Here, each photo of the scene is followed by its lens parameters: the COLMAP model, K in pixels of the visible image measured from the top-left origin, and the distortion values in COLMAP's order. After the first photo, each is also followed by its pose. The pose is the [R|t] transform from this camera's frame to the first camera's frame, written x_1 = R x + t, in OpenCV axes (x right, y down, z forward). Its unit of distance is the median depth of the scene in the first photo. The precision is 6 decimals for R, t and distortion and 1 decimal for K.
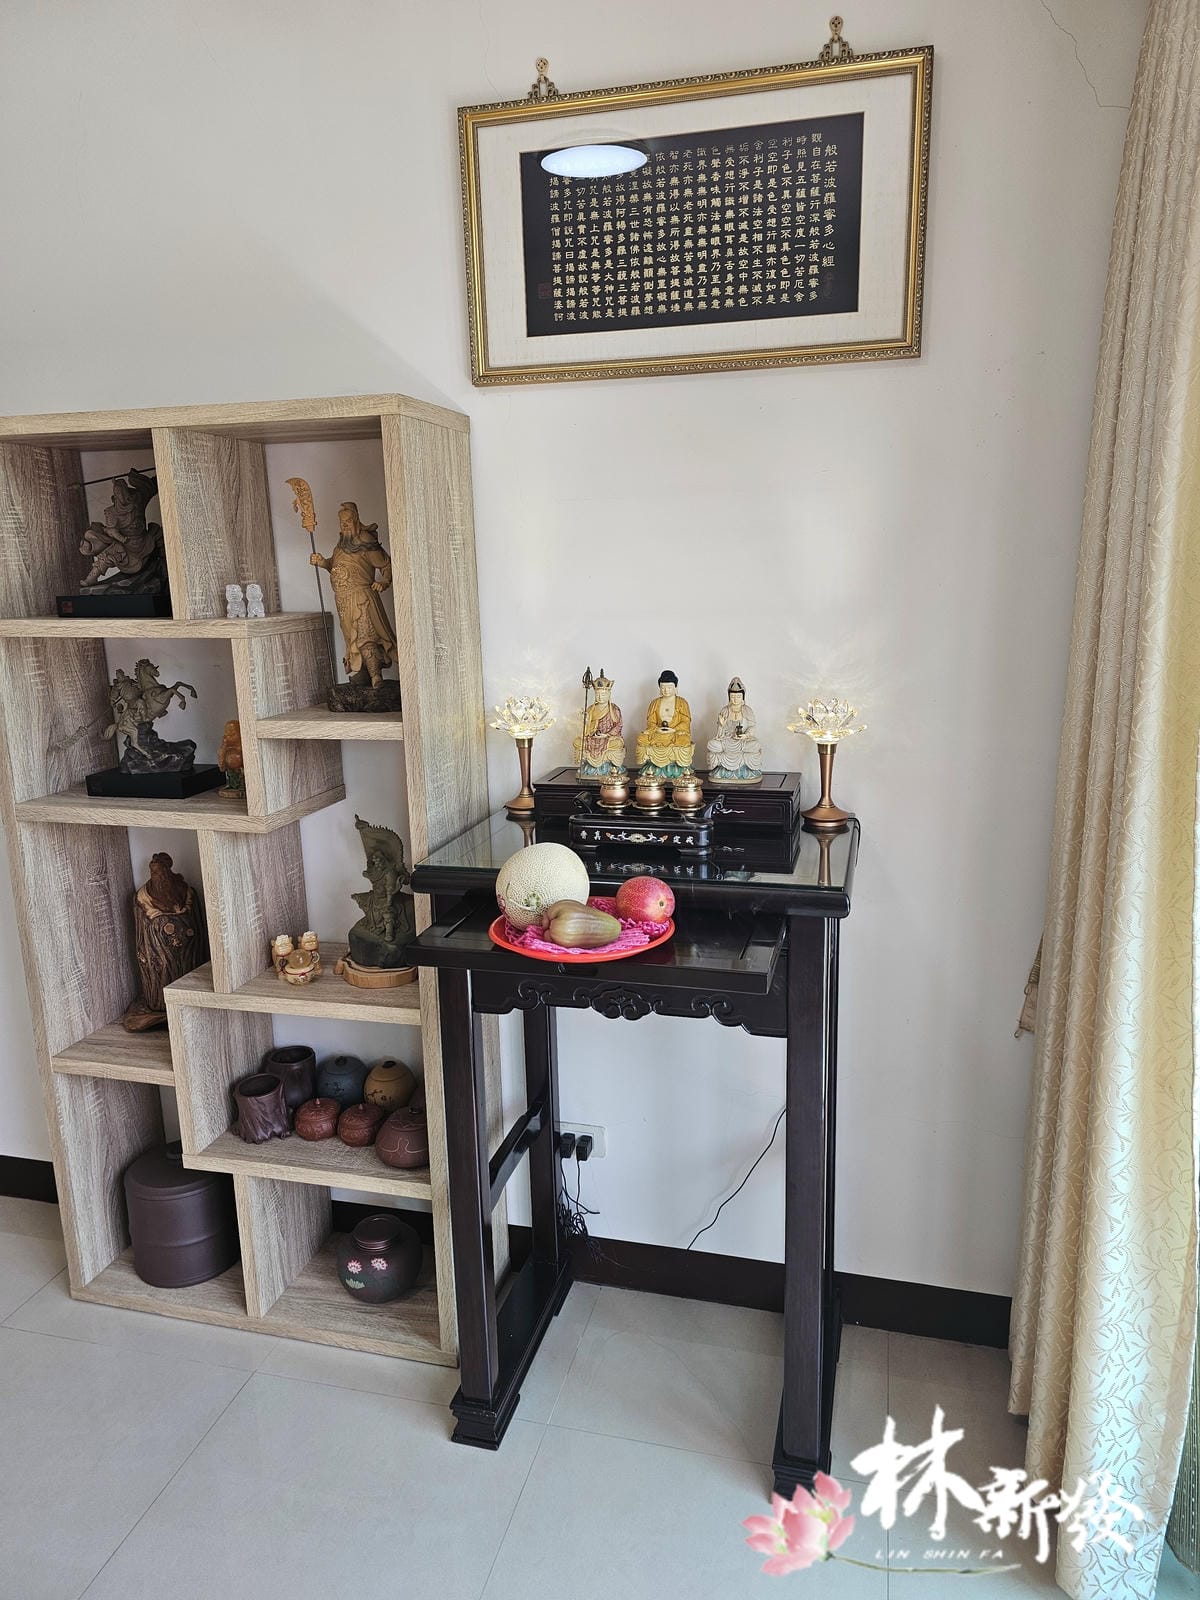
lens RADIAL K [[1084.2, 0, 600.0], [0, 1084.2, 800.0], [0, 0, 1]] dist [0.026829, -0.000957]
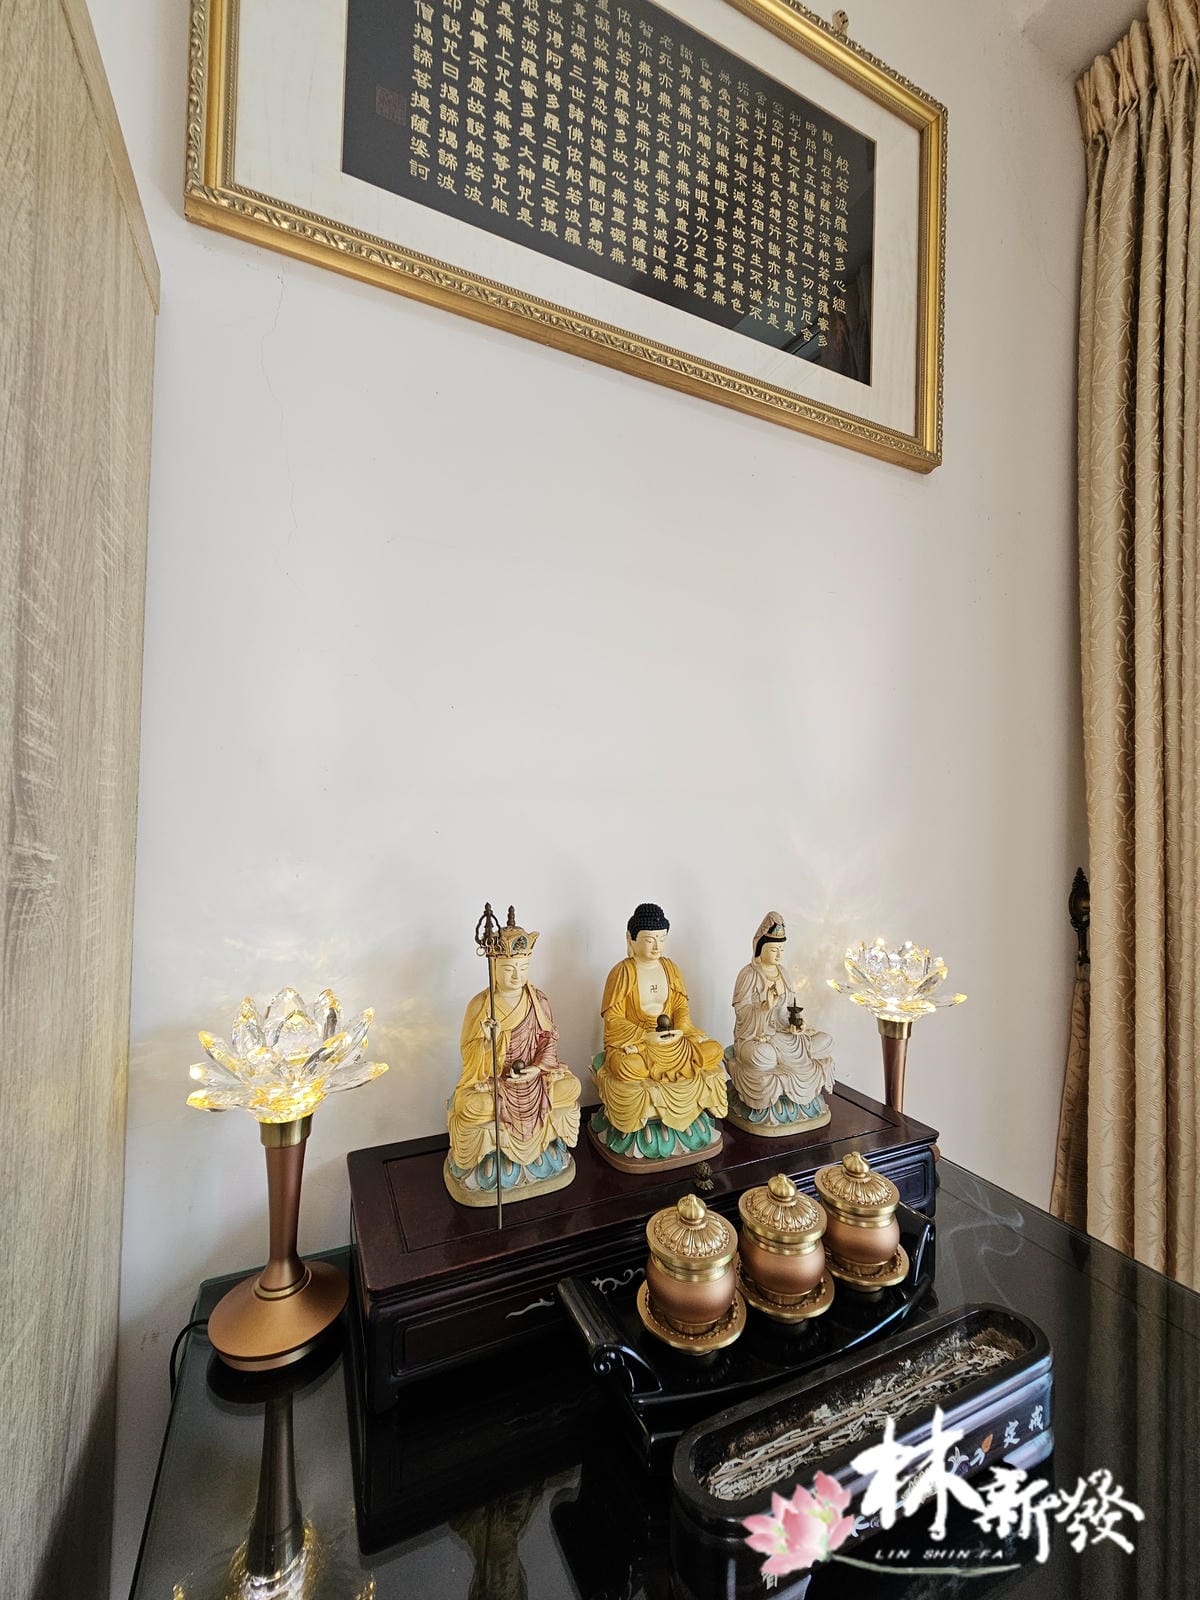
lens RADIAL K [[634.1, 0, 600.0], [0, 634.1, 800.0], [0, 0, 1]] dist [0.002318, 0.000209]
pose [[0.775201, 0.059071, 0.628947, -0.139148], [0.105968, 0.969351, -0.221651, -0.108817], [-0.622764, 0.238472, 0.745182, 0.832261]]
